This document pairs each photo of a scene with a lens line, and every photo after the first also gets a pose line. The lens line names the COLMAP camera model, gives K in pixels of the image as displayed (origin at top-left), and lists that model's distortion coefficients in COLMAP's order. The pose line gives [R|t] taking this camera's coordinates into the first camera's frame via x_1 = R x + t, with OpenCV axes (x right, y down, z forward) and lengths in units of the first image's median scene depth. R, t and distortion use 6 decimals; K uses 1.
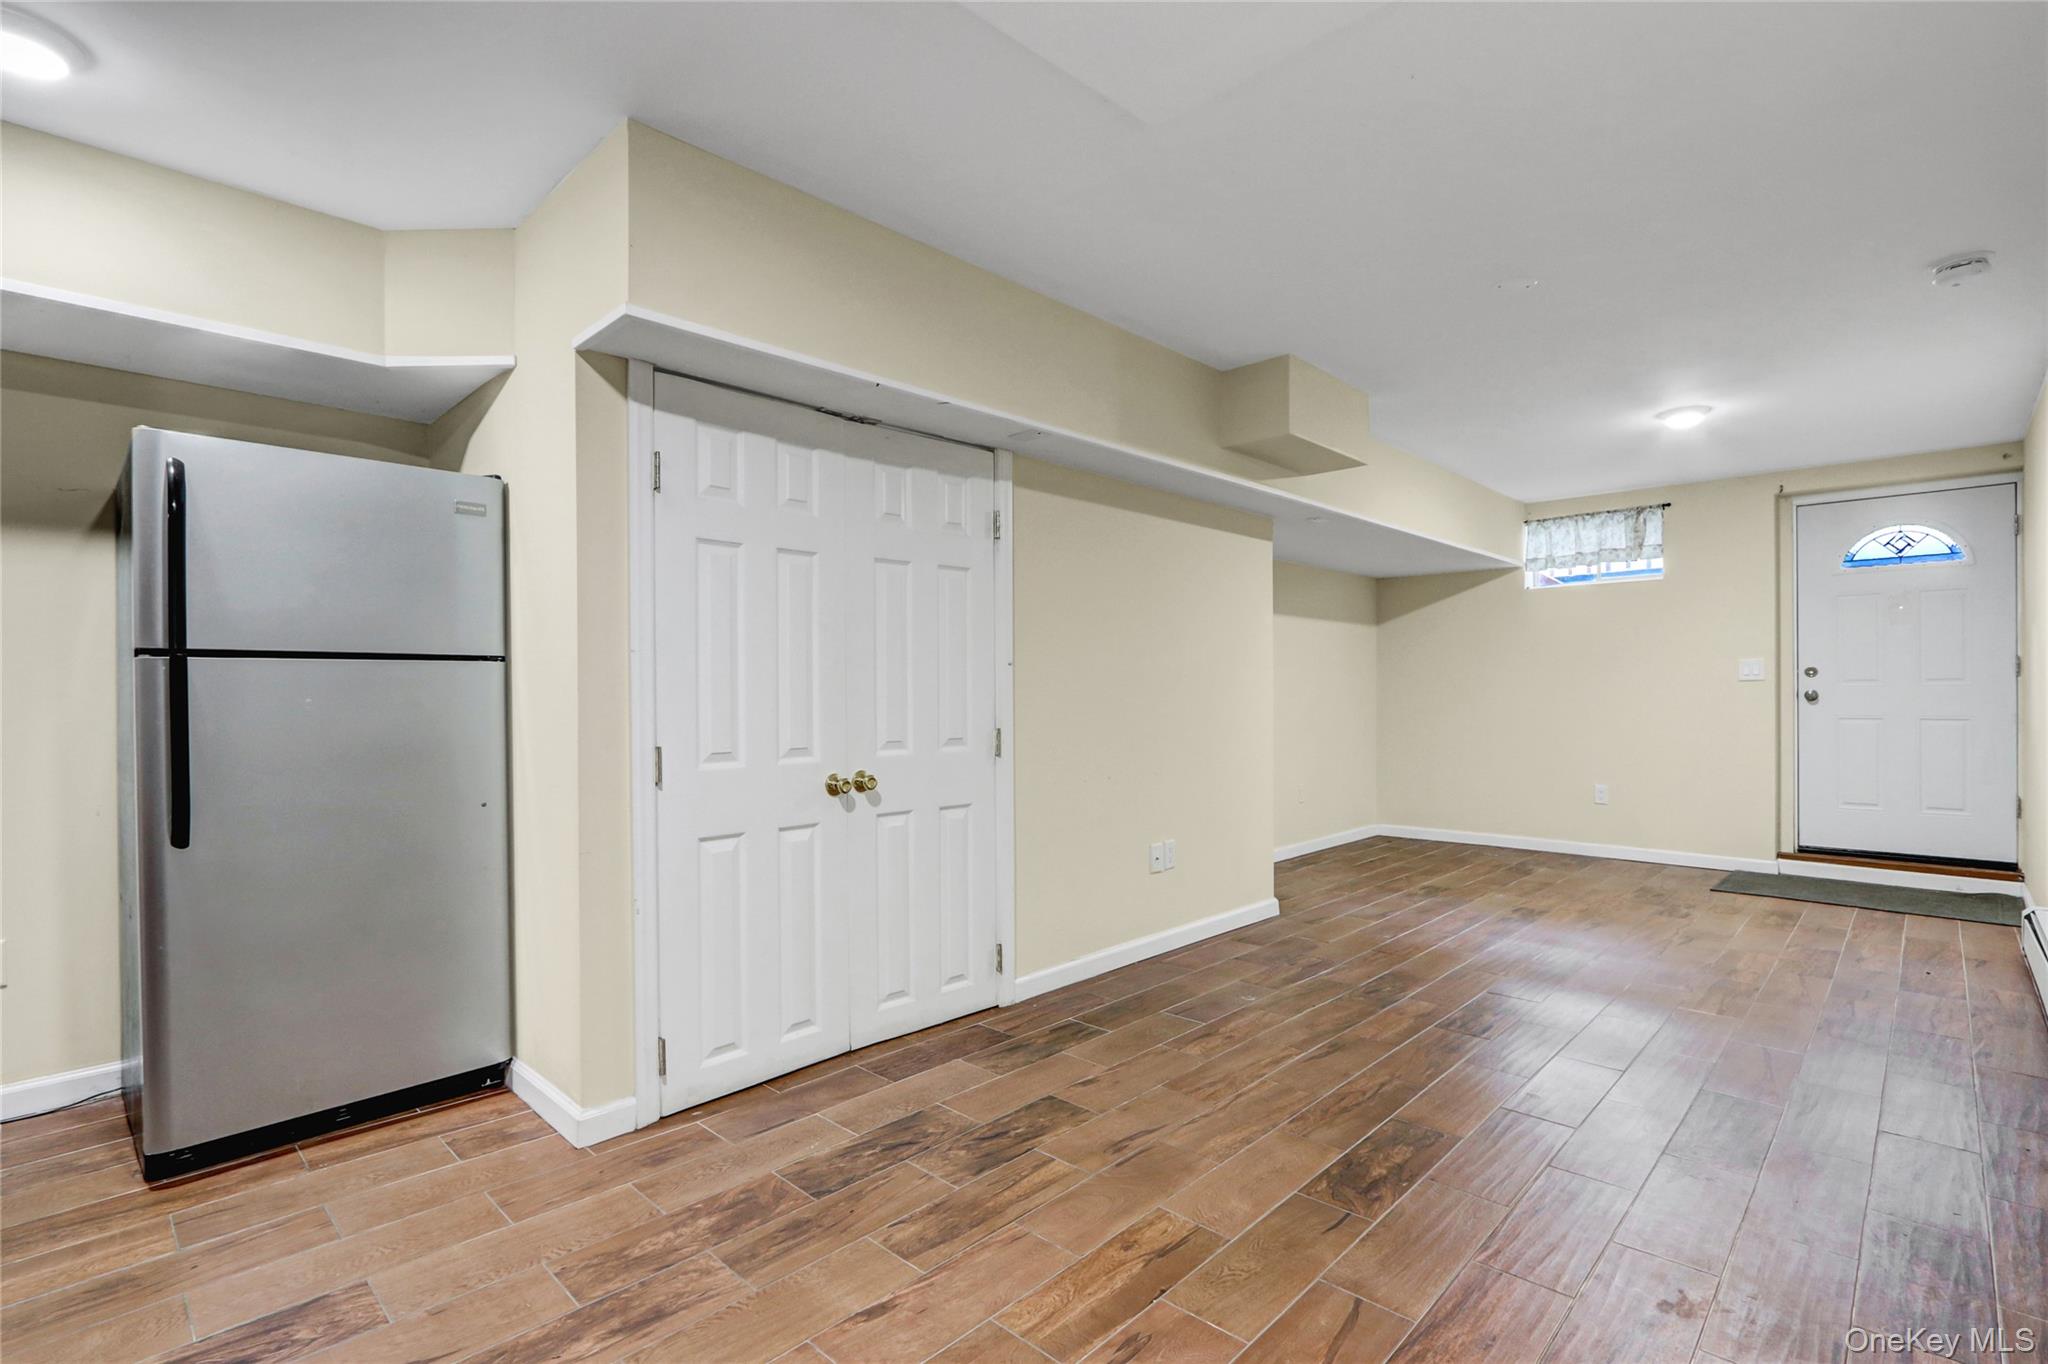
lens RADIAL K [[955.1, 0, 1011.2], [0, 955.1, 693.2], [0, 0, 1]] dist [-0.016059, 0.001294]
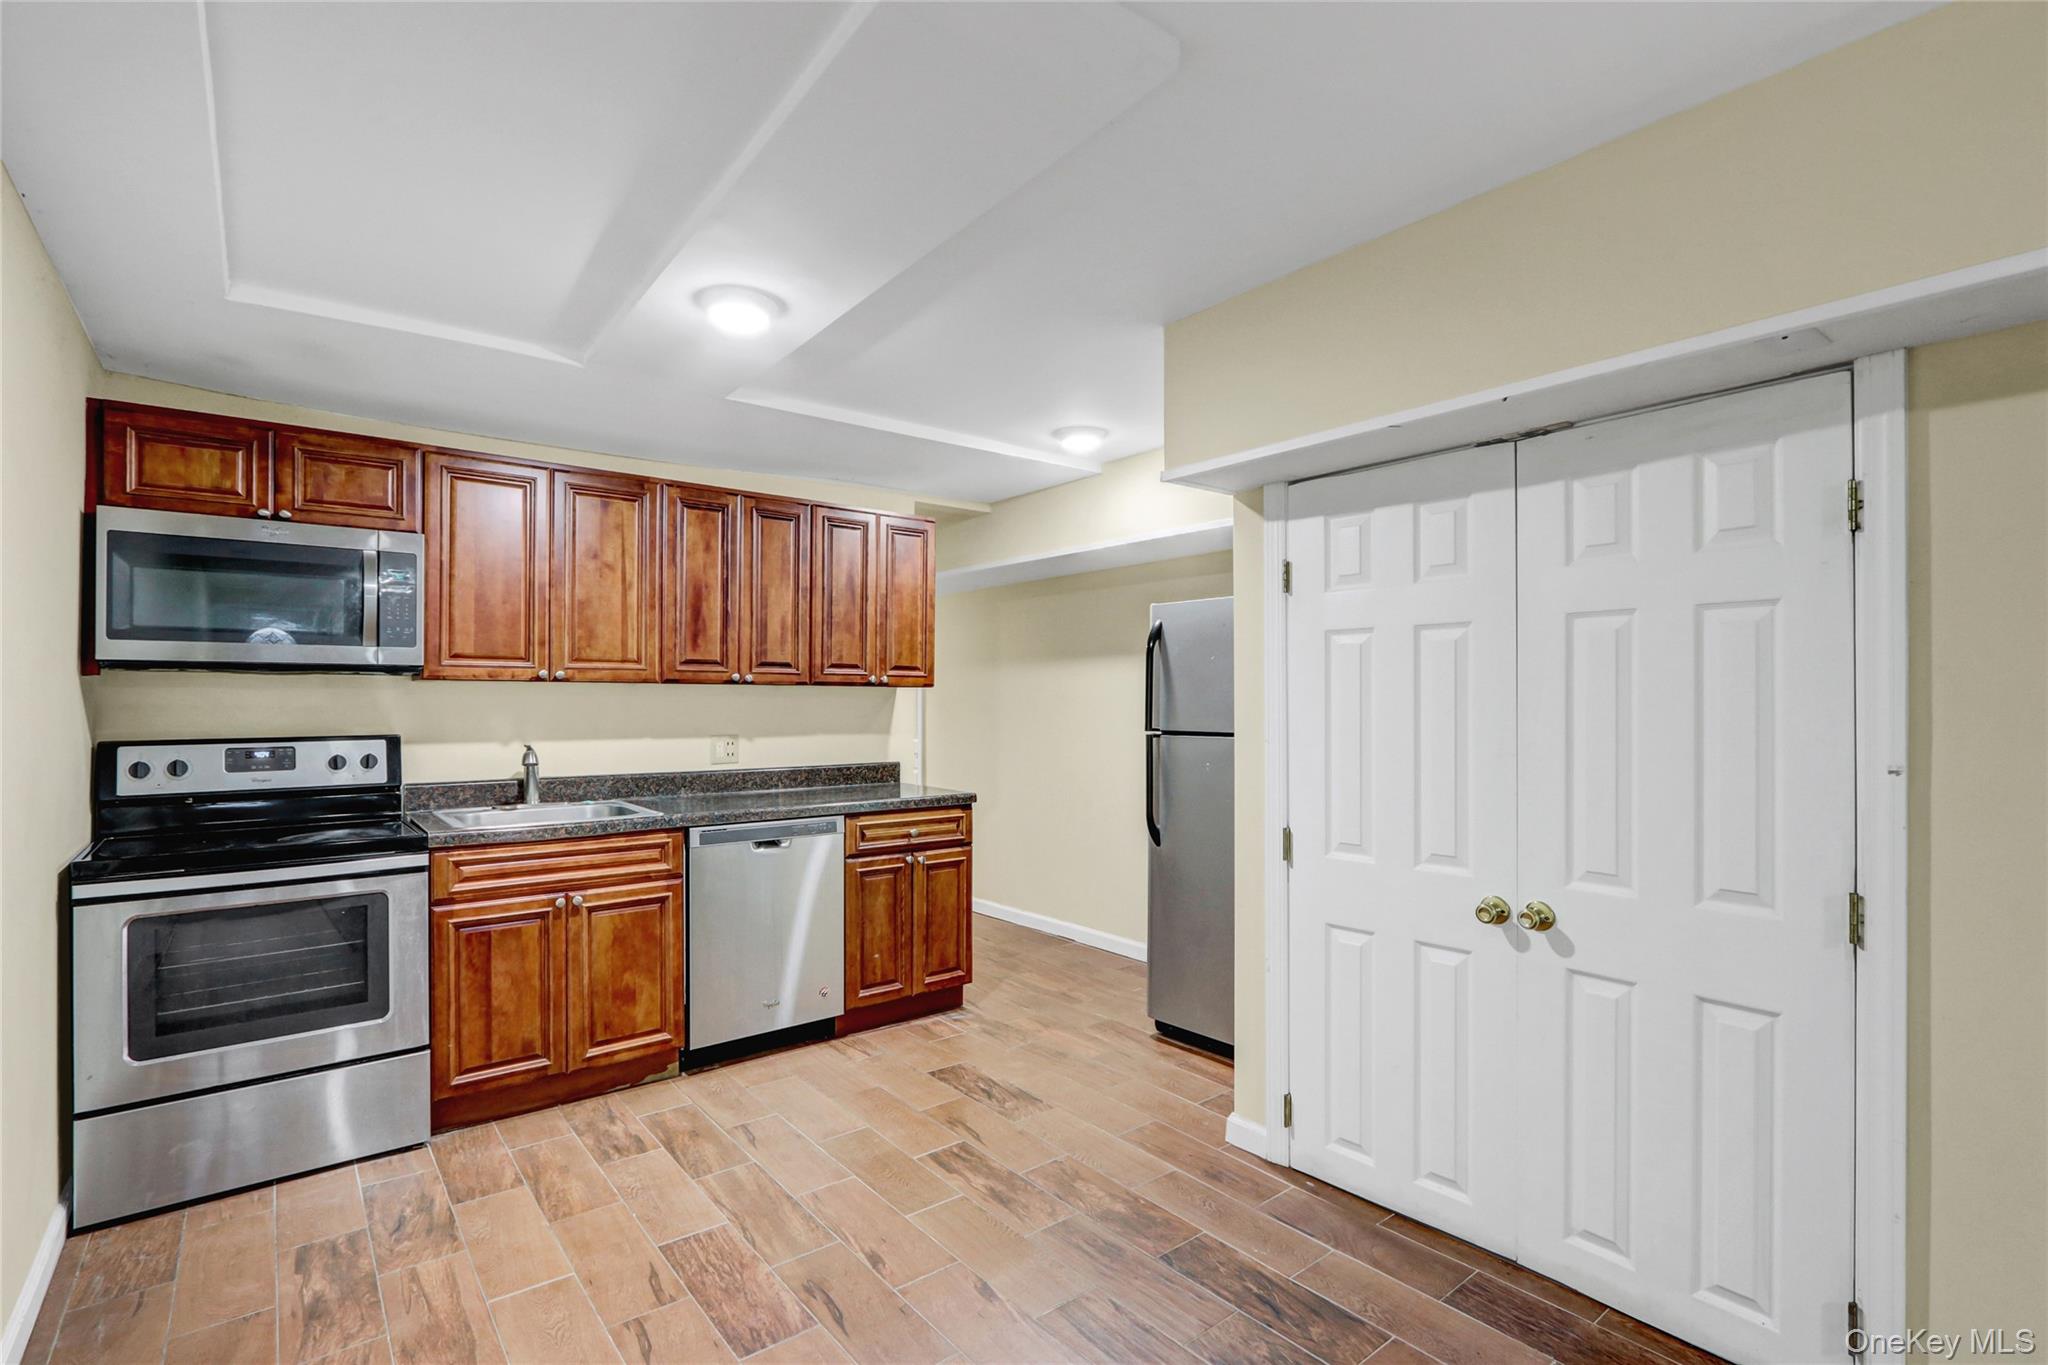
lens RADIAL K [[955.1, 0, 1011.2], [0, 955.1, 693.7], [0, 0, 1]] dist [-0.016059, 0.001294]
pose [[-0.130694, -0.001686, -0.991421, 0.728409], [-0.002055, 0.999997, -0.001429, -0.091471], [0.991421, 0.001851, -0.130697, 0.790936]]
